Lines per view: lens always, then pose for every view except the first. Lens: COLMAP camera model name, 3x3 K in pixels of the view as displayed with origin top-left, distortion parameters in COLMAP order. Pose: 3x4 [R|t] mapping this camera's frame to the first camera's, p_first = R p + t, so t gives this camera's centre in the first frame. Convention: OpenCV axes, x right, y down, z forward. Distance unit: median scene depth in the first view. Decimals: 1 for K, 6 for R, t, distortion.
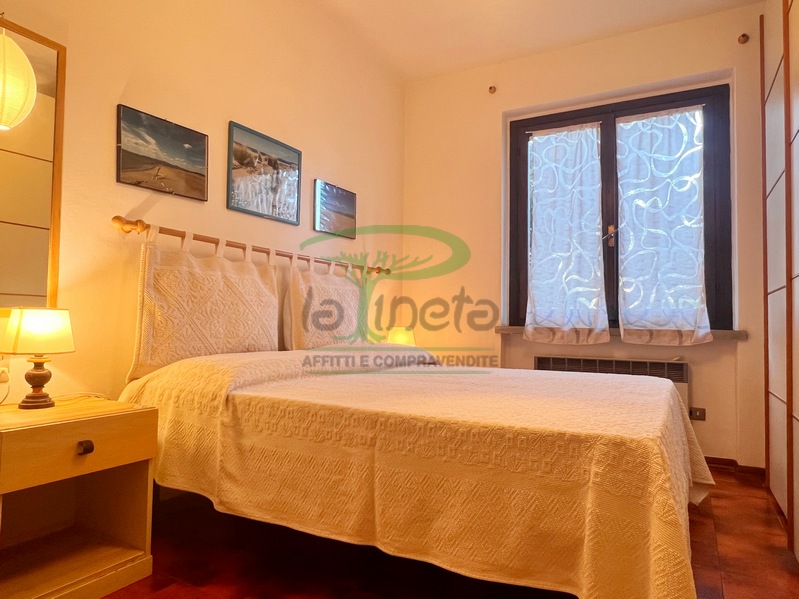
lens RADIAL K [[515.3, 0, 394.4], [0, 515.3, 299.0], [0, 0, 1]] dist [0.000016, -0.001368]
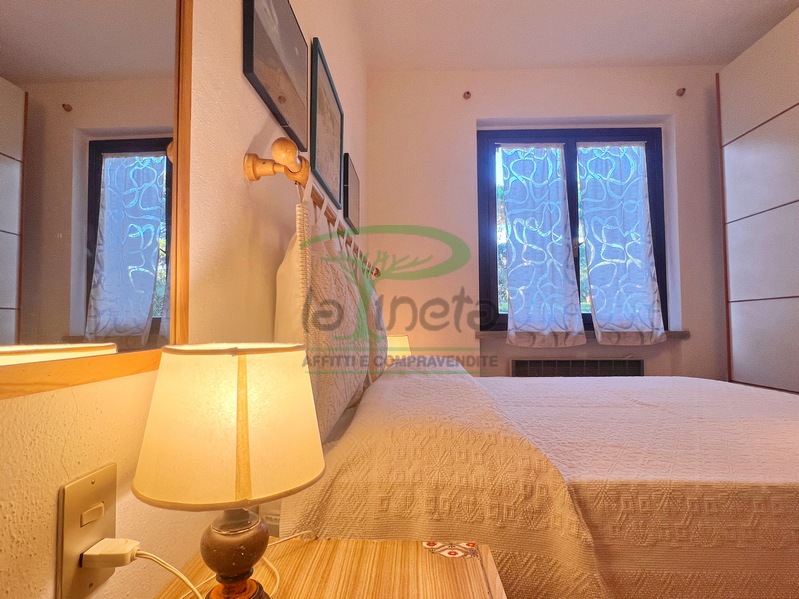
lens RADIAL K [[442.1, 0, 394.4], [0, 442.1, 298.6], [0, 0, 1]] dist [-0.002194, -0.000238]
pose [[0.891378, 0.004570, 0.453238, -0.555117], [-0.002378, 0.999983, -0.005405, -0.010484], [-0.453255, 0.003740, 0.891373, 0.518129]]
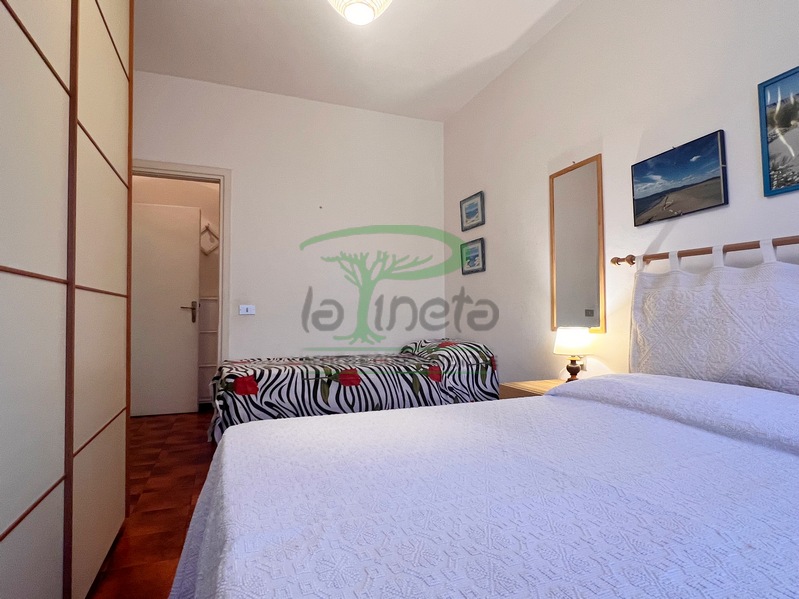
lens RADIAL K [[442.1, 0, 394.4], [0, 442.1, 298.6], [0, 0, 1]] dist [-0.002194, -0.000238]
pose [[-0.633776, -0.046894, -0.772094, 0.614531], [0.021820, 0.996680, -0.078445, 0.017747], [0.773209, -0.066564, -0.630648, 1.130830]]
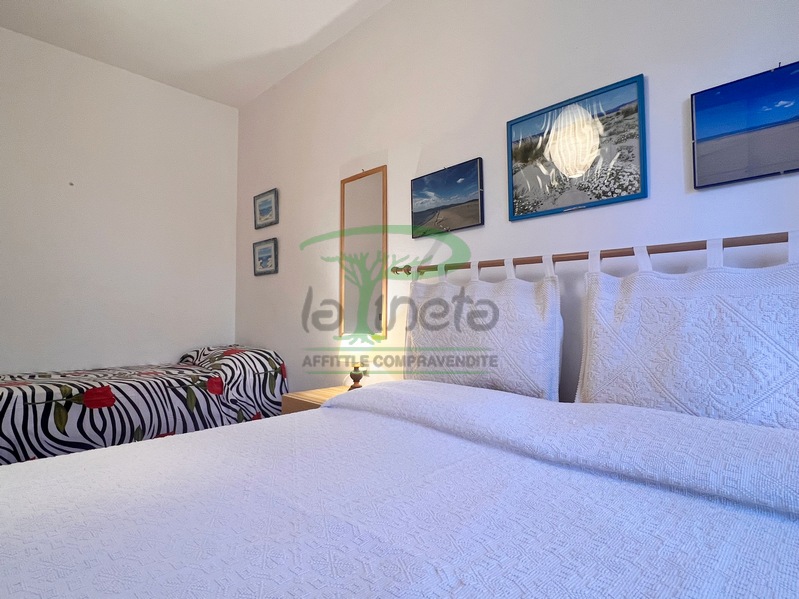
lens RADIAL K [[442.1, 0, 394.4], [0, 442.1, 298.6], [0, 0, 1]] dist [-0.002194, -0.000238]
pose [[-0.264913, -0.058241, -0.962512, 0.519370], [0.029950, 0.997196, -0.068583, 0.002190], [0.963807, -0.046996, -0.262426, 1.159418]]
